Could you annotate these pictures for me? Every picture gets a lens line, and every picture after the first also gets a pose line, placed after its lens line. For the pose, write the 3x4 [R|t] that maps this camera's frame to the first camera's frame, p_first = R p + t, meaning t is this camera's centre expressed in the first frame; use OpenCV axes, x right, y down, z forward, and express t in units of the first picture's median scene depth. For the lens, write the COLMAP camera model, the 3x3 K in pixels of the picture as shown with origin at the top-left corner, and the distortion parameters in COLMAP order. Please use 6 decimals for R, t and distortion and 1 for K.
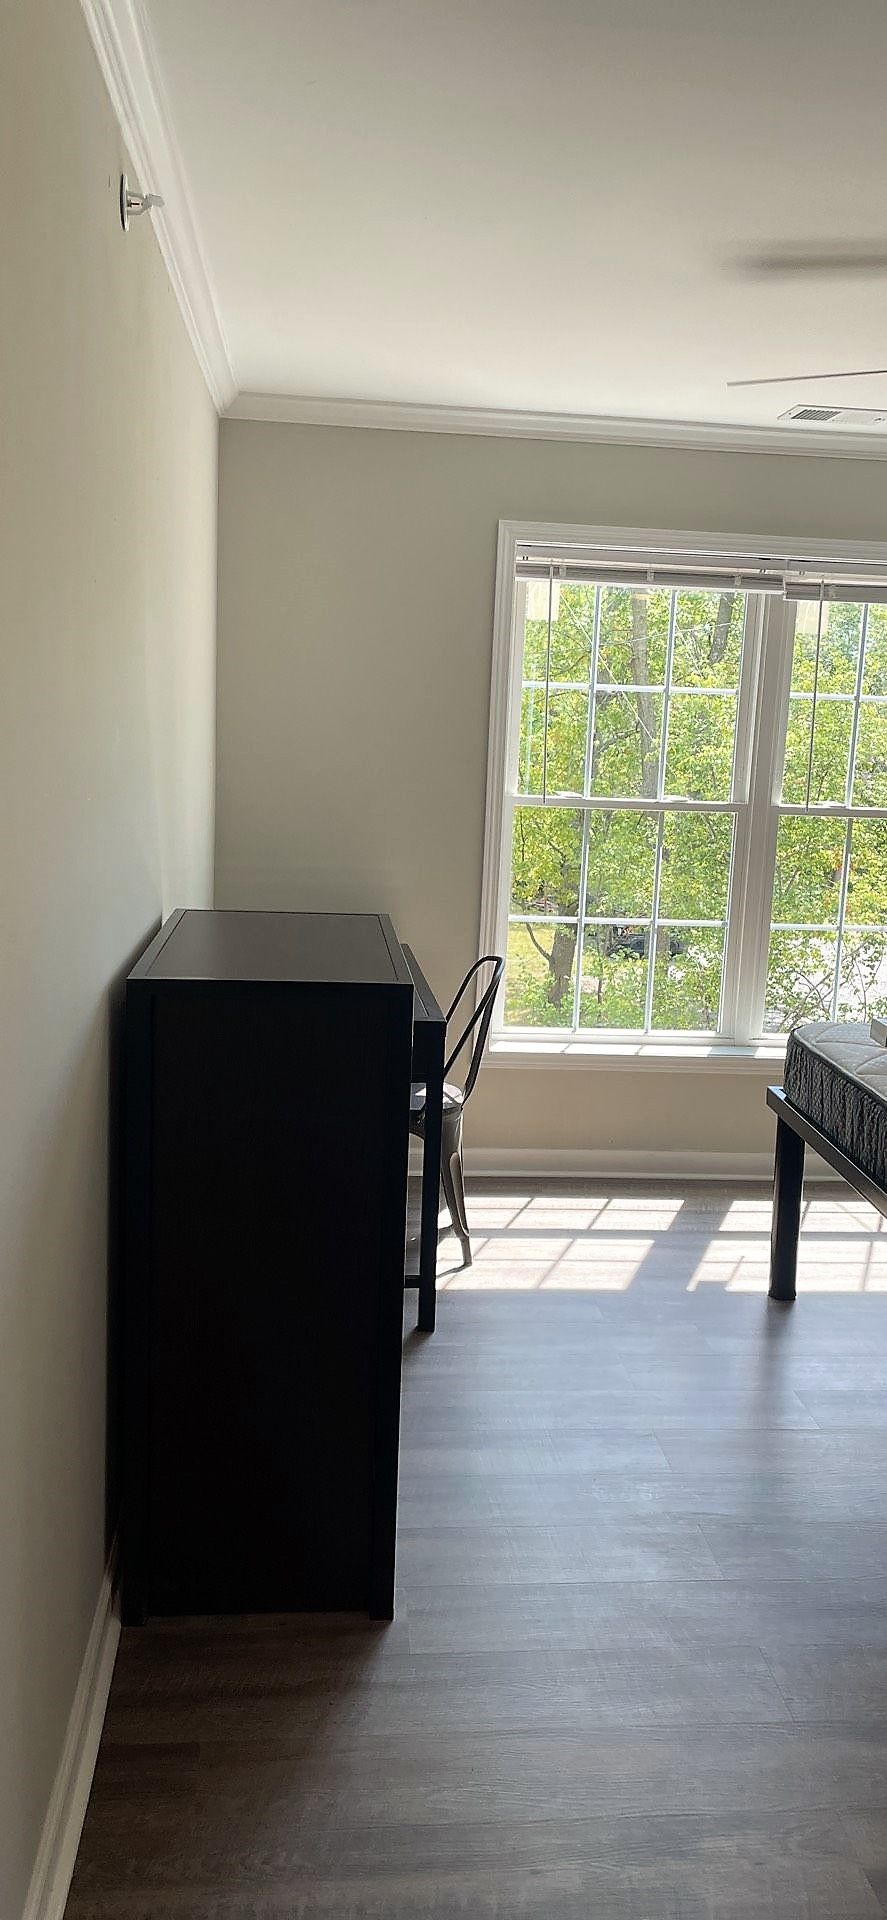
lens RADIAL K [[1426.4, 0, 506.8], [0, 1426.4, 936.9], [0, 0, 1]] dist [0.117700, -0.177135]
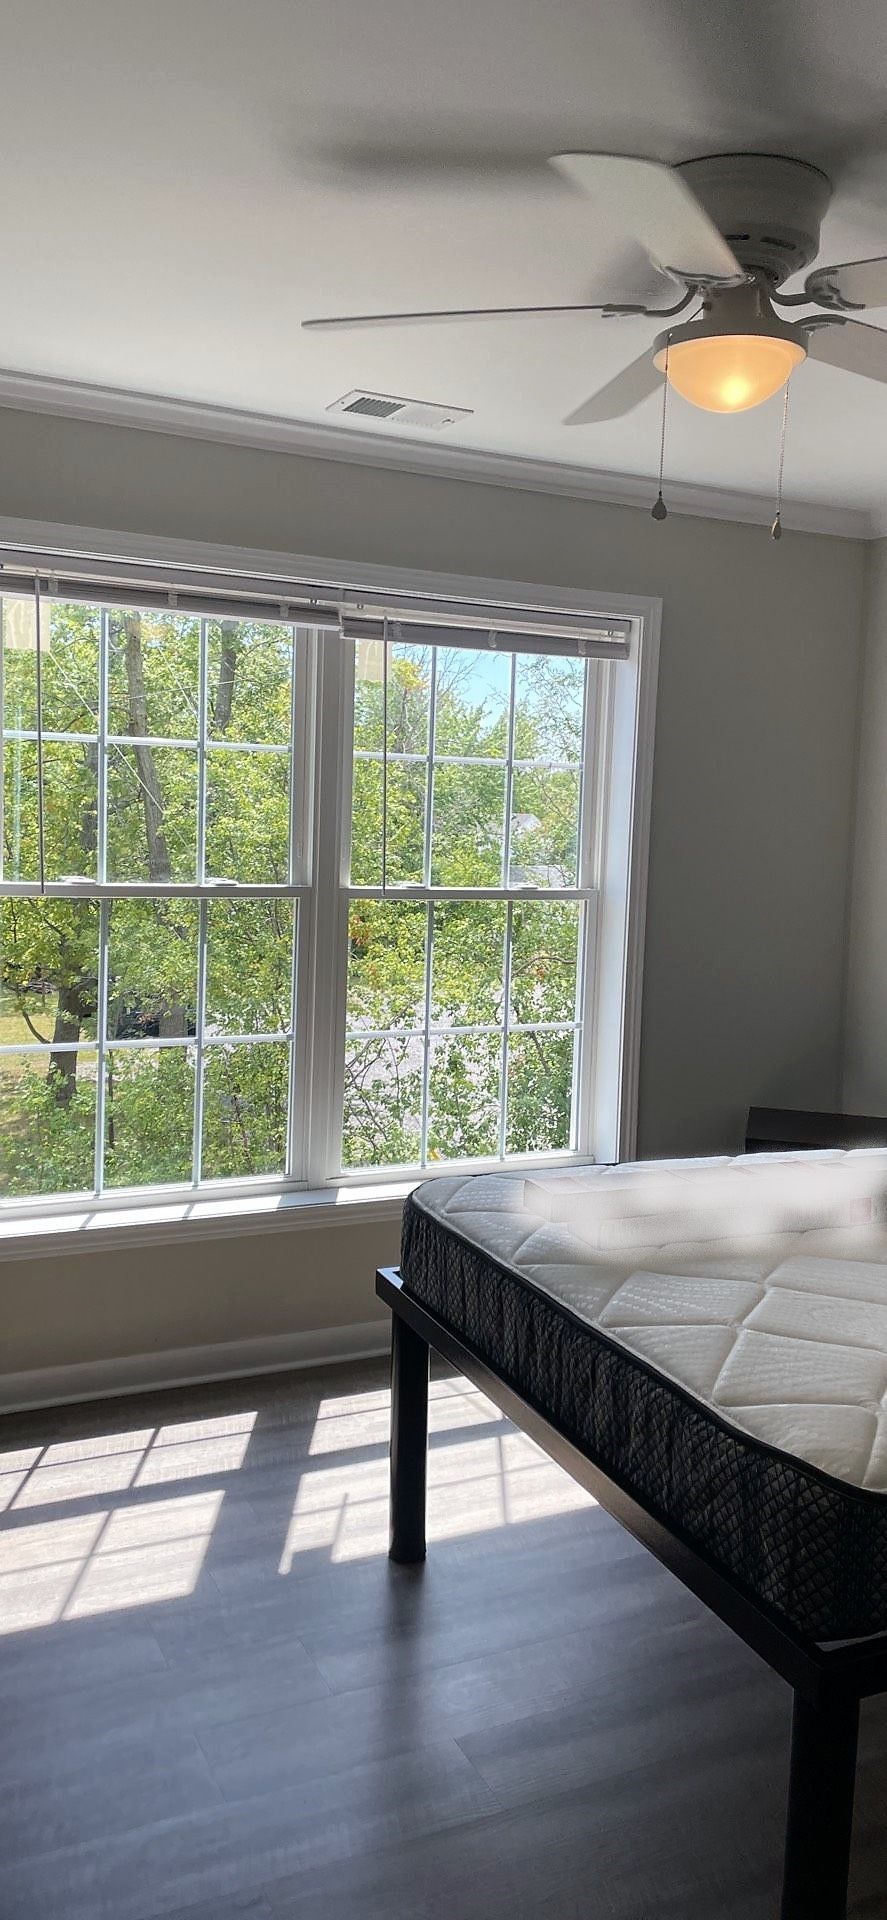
lens RADIAL K [[1426.4, 0, 506.8], [0, 1426.4, 936.9], [0, 0, 1]] dist [0.117700, -0.177135]
pose [[0.942175, -0.038515, 0.332900, 0.003296], [0.054300, 0.997792, -0.038238, -0.029245], [-0.330692, 0.054103, 0.942187, 0.217643]]
